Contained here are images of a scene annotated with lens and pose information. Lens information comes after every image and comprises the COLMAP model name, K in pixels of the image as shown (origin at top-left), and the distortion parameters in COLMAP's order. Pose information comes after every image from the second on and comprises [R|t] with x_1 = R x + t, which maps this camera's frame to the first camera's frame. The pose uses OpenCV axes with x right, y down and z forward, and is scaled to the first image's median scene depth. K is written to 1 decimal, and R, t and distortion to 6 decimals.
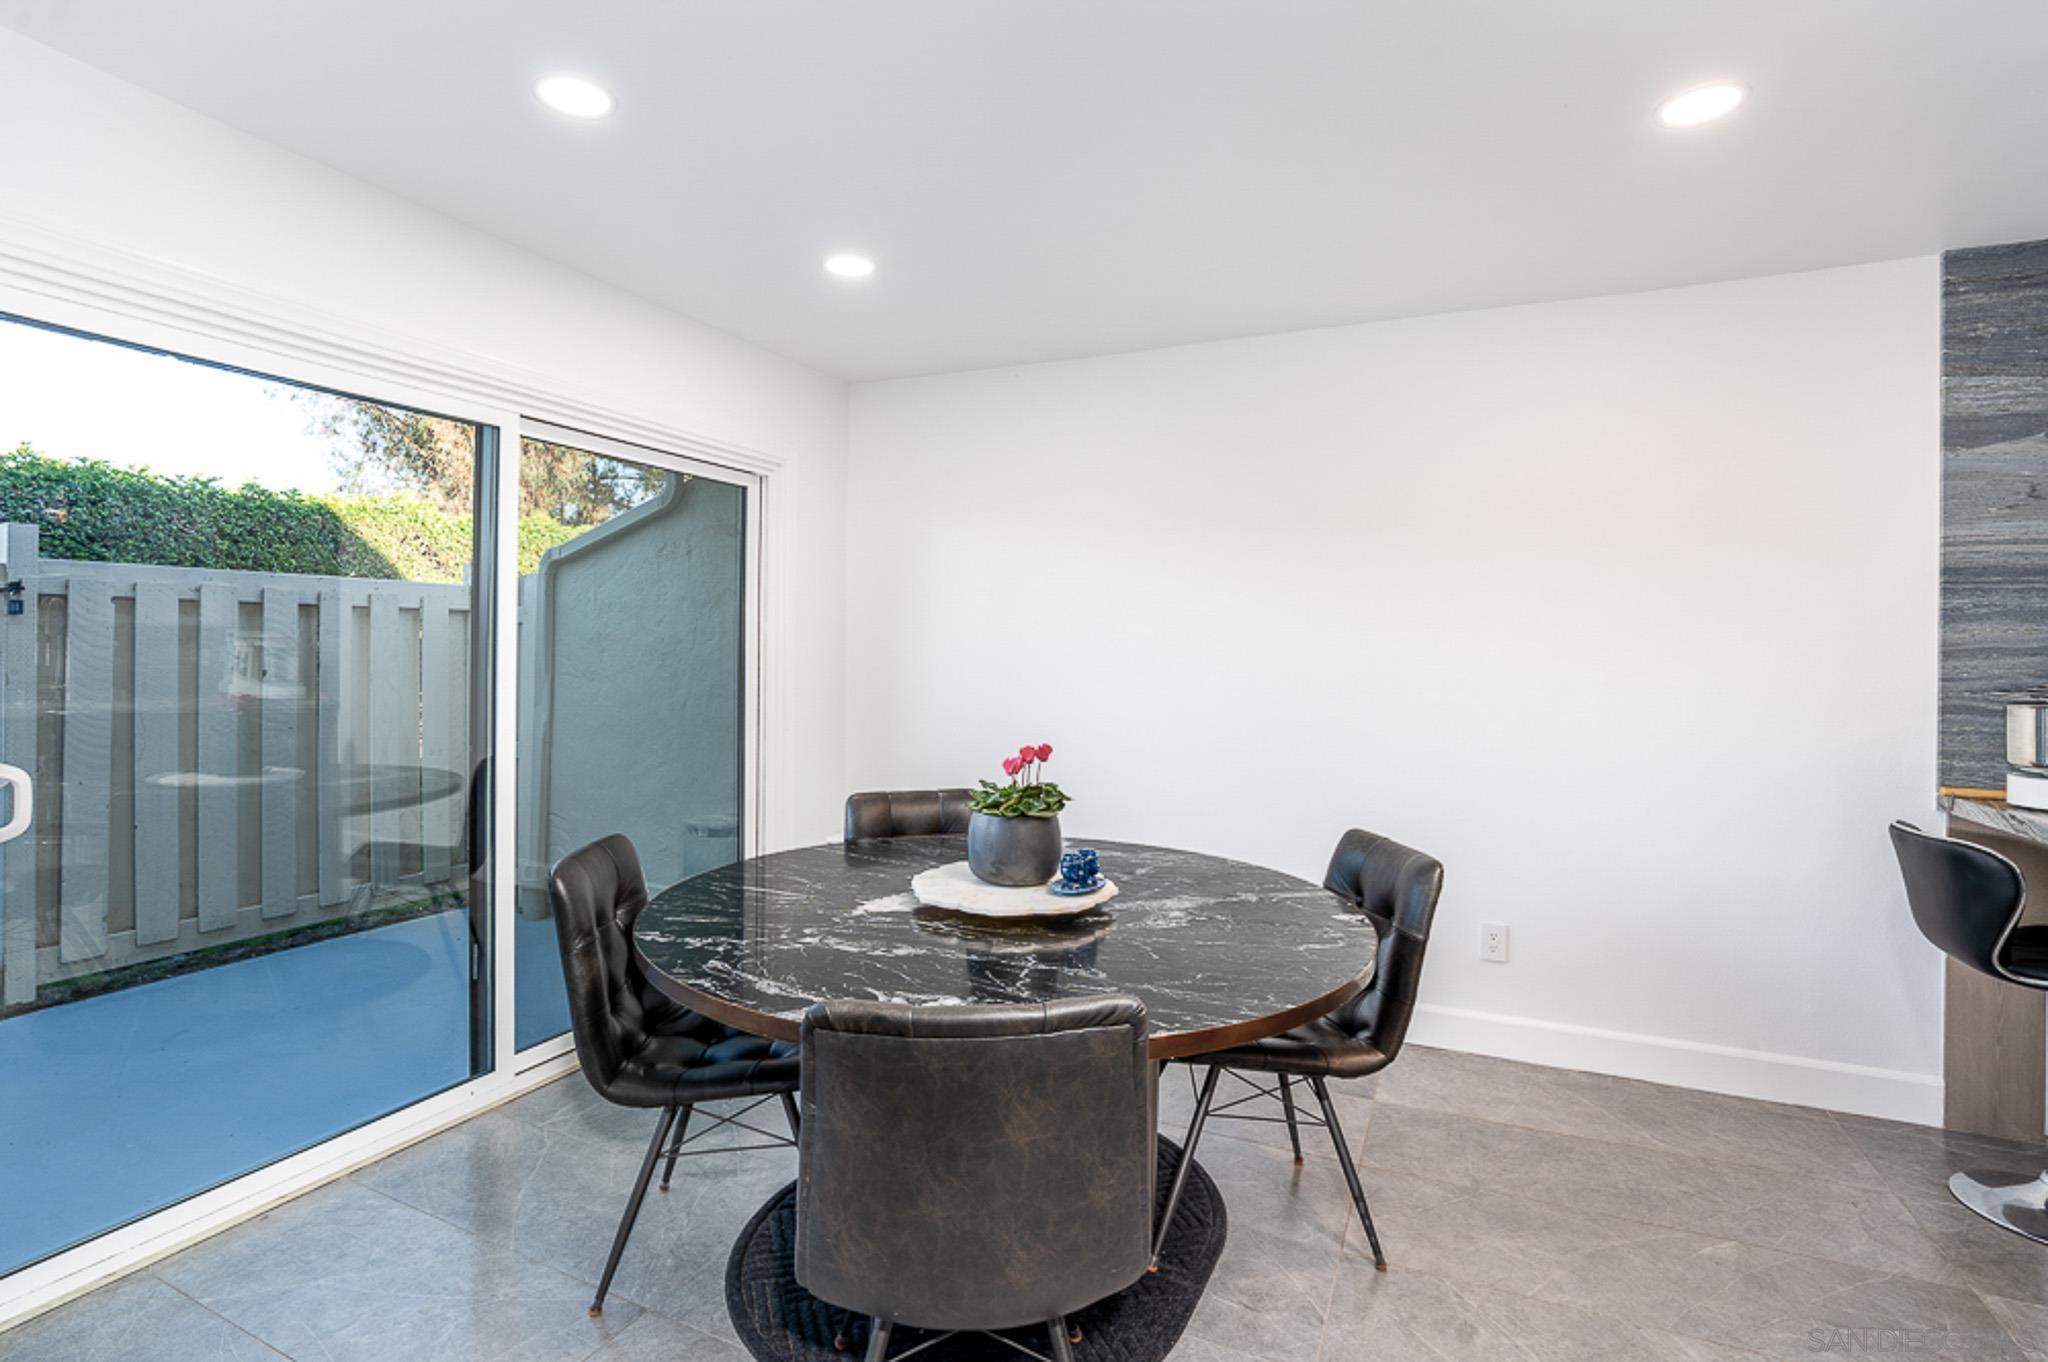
lens RADIAL K [[974.5, 0, 1030.9], [0, 974.5, 647.5], [0, 0, 1]] dist [-0.065445, 0.023102]
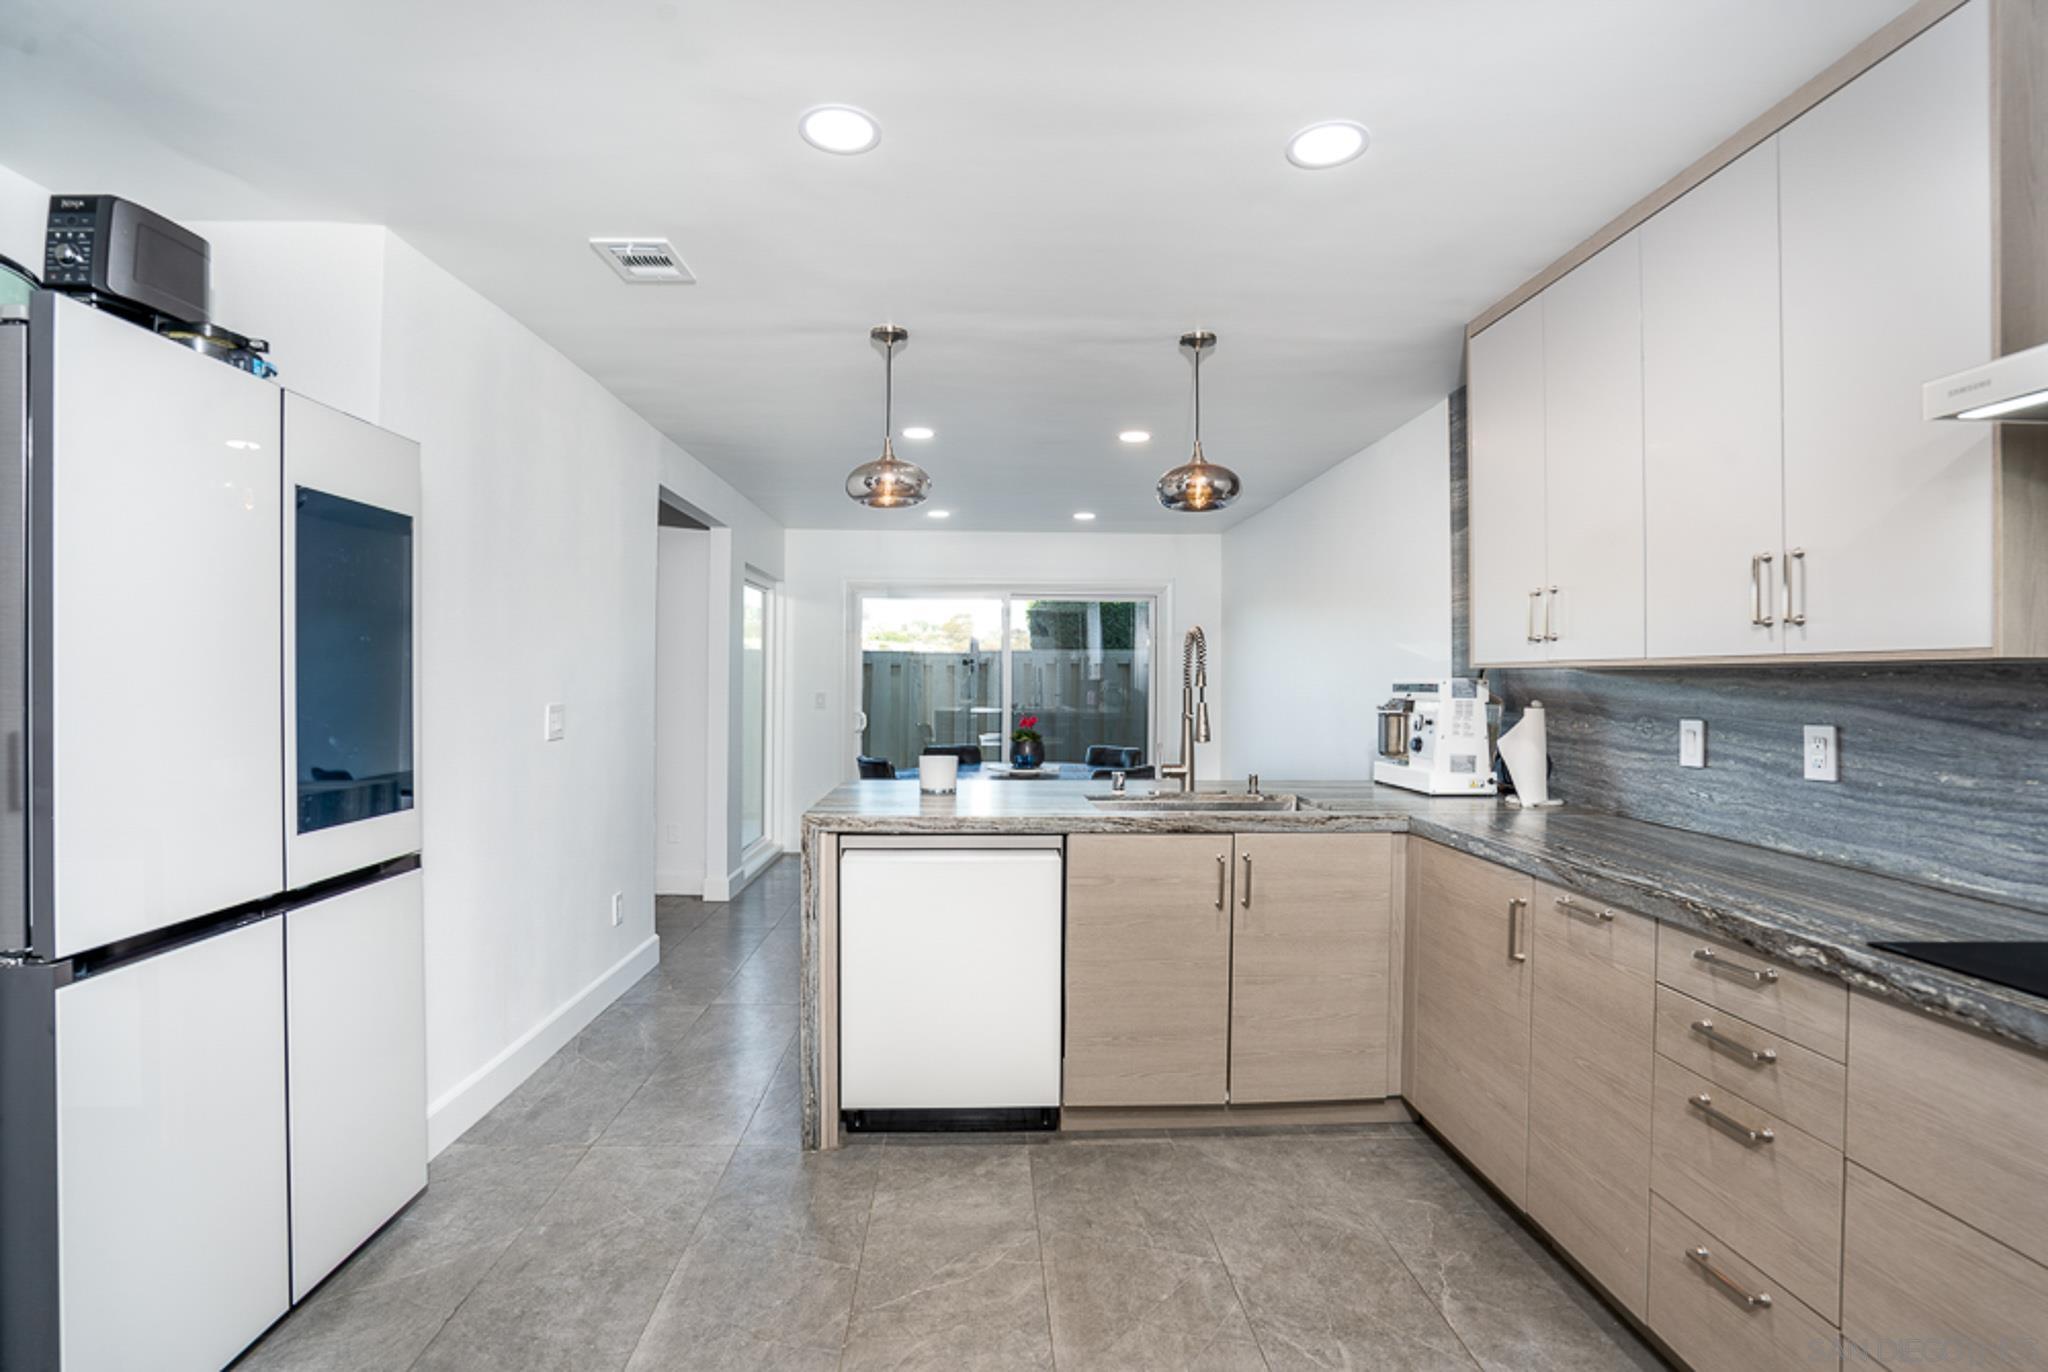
lens RADIAL K [[948.1, 0, 1021.1], [0, 948.1, 681.5], [0, 0, 1]] dist [-0.070486, 0.024712]
pose [[0.471459, -0.007835, -0.881853, 1.931510], [0.001091, 0.999965, -0.008301, 0.020440], [0.881887, 0.002952, 0.471451, -0.233270]]
